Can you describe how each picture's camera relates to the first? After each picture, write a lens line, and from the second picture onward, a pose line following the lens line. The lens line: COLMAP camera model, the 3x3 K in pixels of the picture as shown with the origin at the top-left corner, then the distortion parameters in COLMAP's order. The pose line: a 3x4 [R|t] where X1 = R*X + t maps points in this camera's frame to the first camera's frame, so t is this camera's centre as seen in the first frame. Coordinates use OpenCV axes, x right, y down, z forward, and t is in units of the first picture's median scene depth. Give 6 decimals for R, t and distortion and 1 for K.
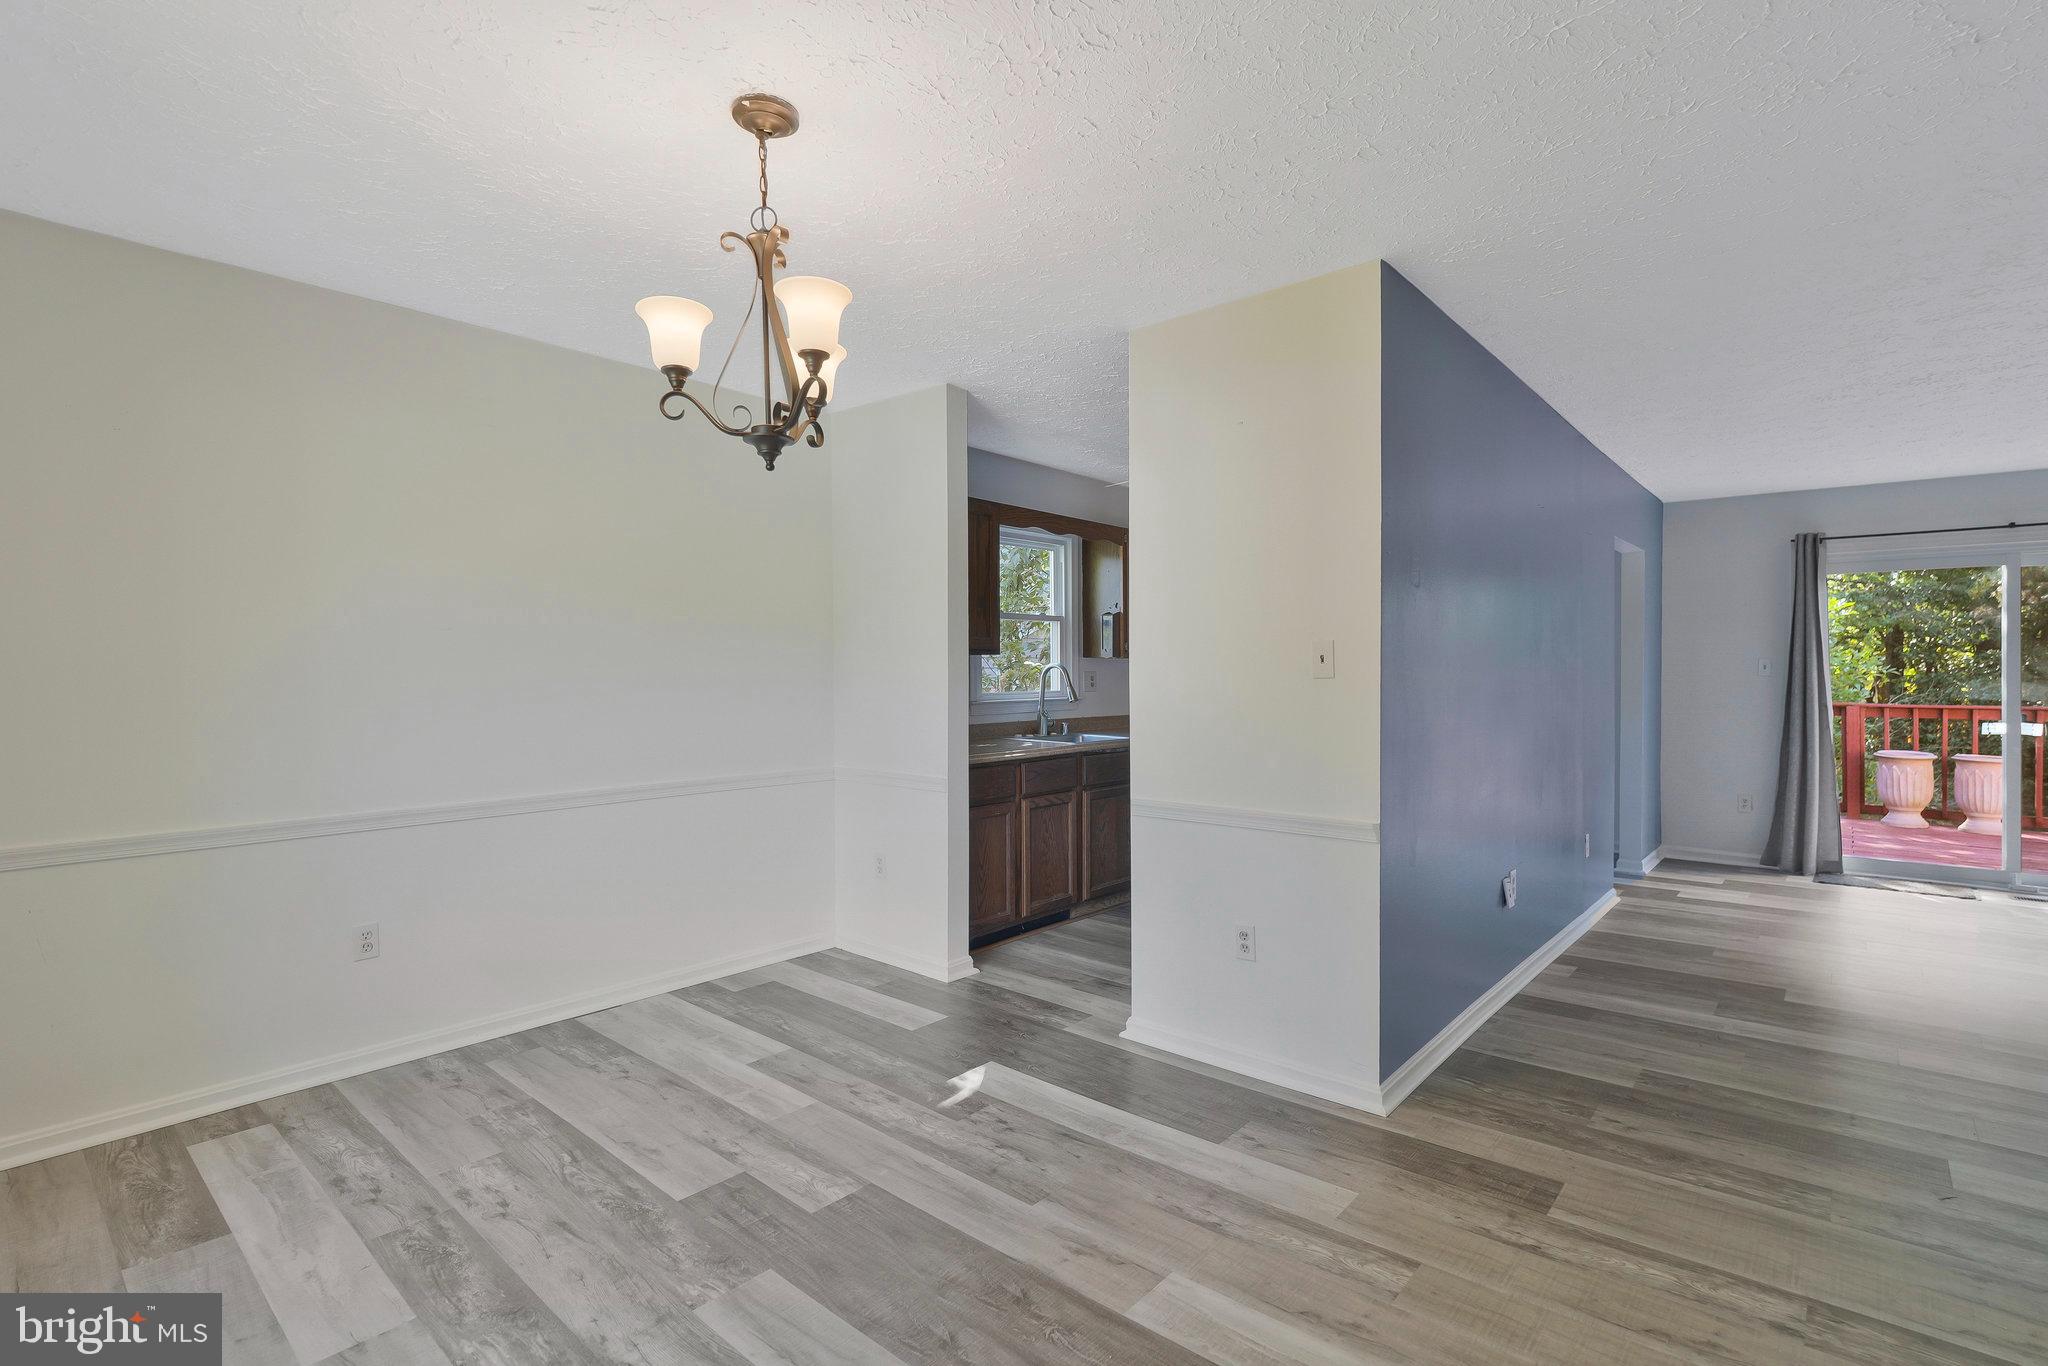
lens RADIAL K [[966.4, 0, 1024.0], [0, 966.4, 683.0], [0, 0, 1]] dist [-0.003800, -0.000940]
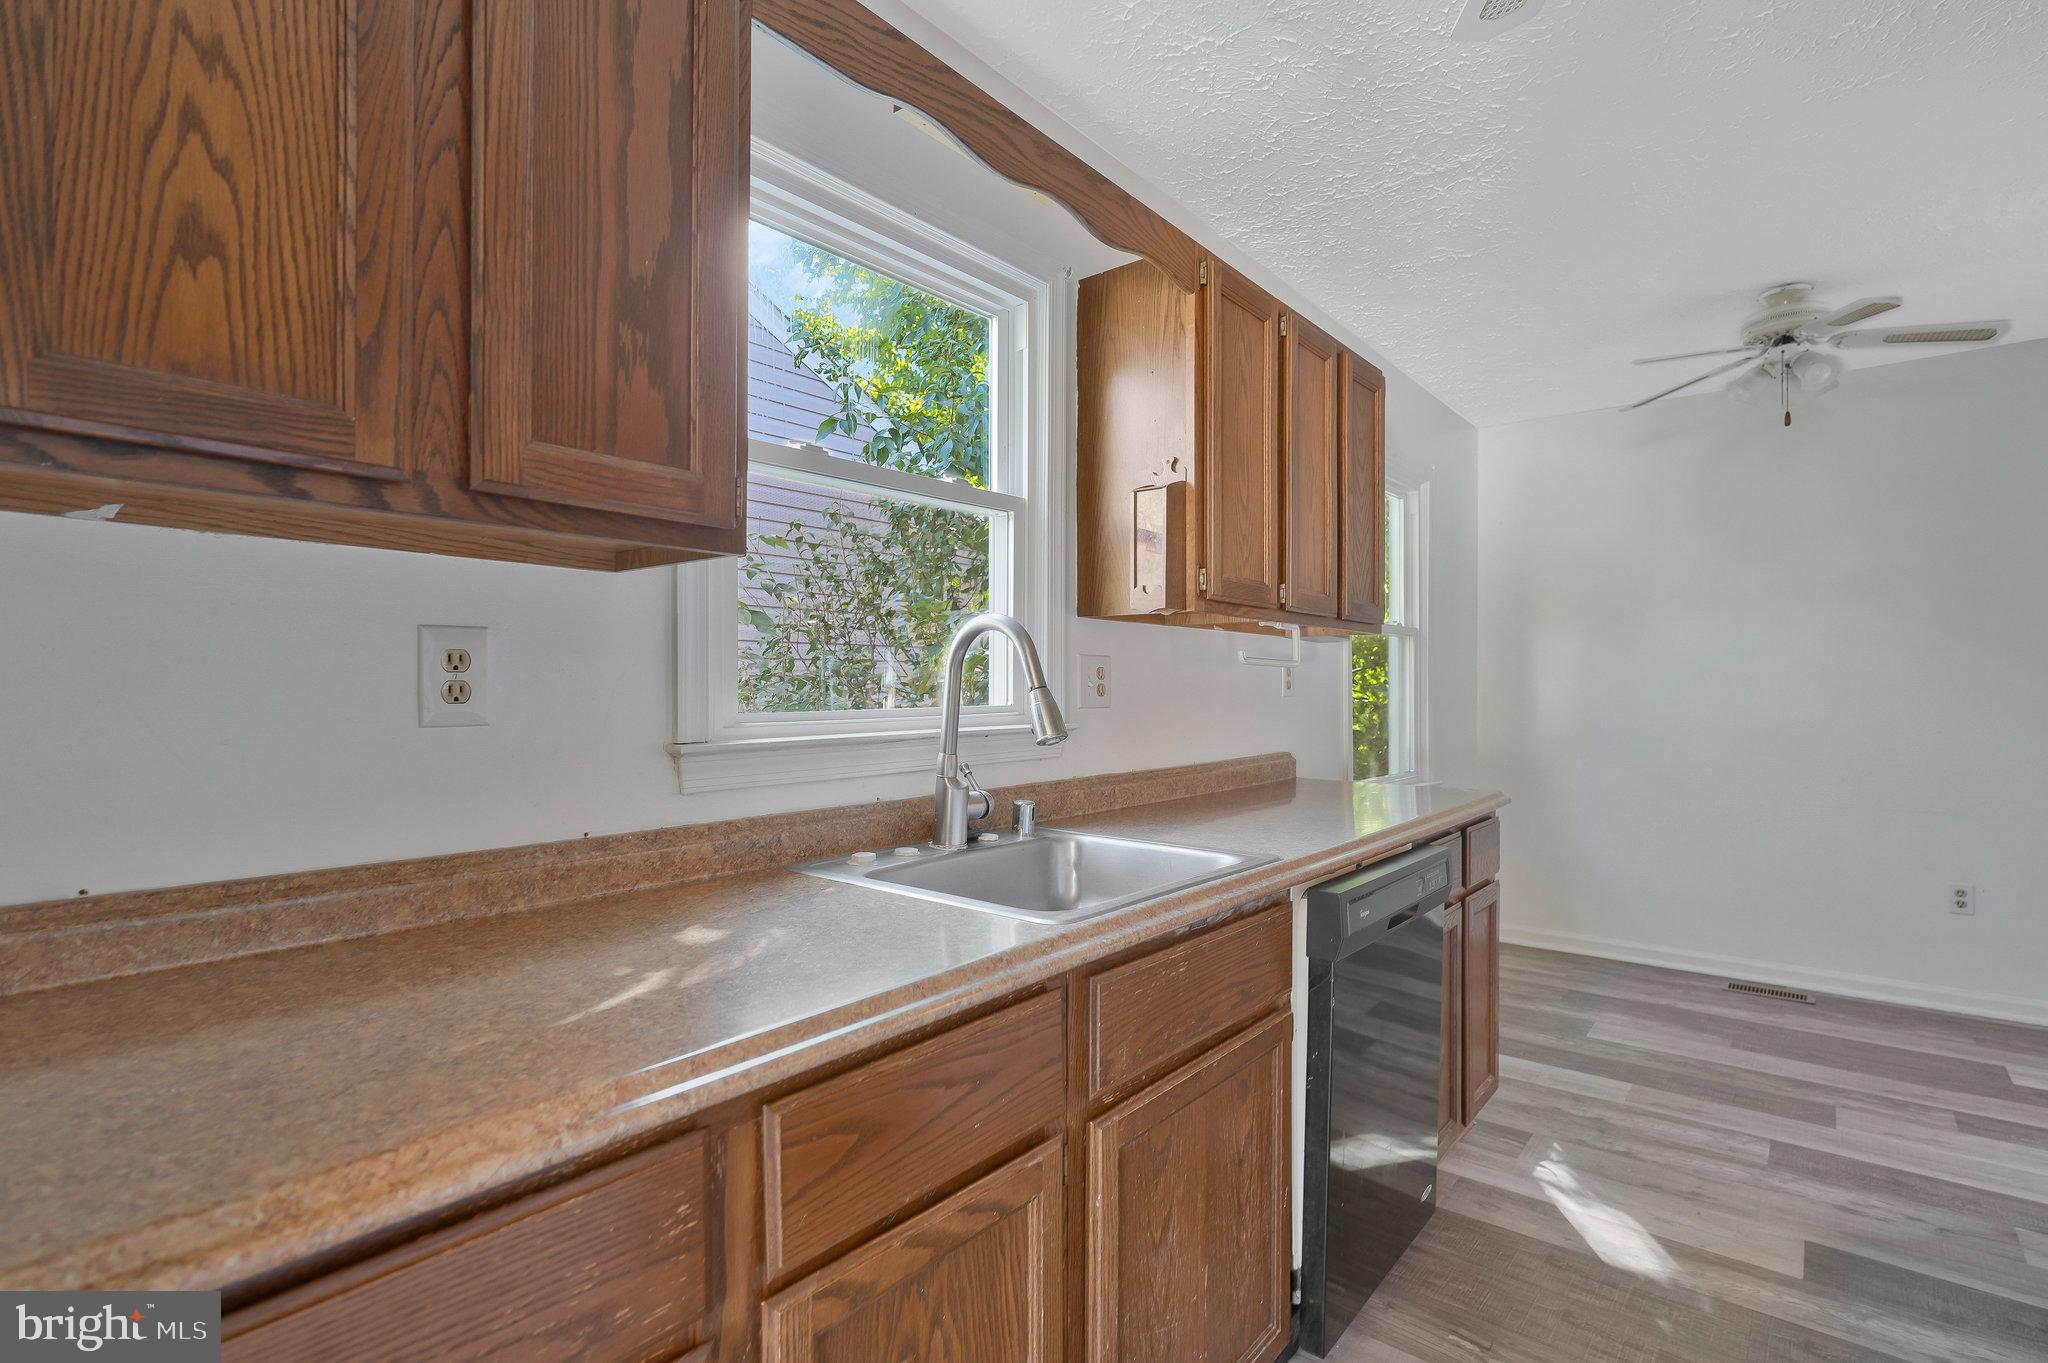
lens RADIAL K [[966.4, 0, 1024.0], [0, 966.4, 681.5], [0, 0, 1]] dist [-0.003800, -0.000940]
pose [[0.999886, 0.000857, 0.015082, 0.033885], [-0.000612, 0.999868, -0.016216, 0.005839], [-0.015094, 0.016205, 0.999755, 0.629734]]
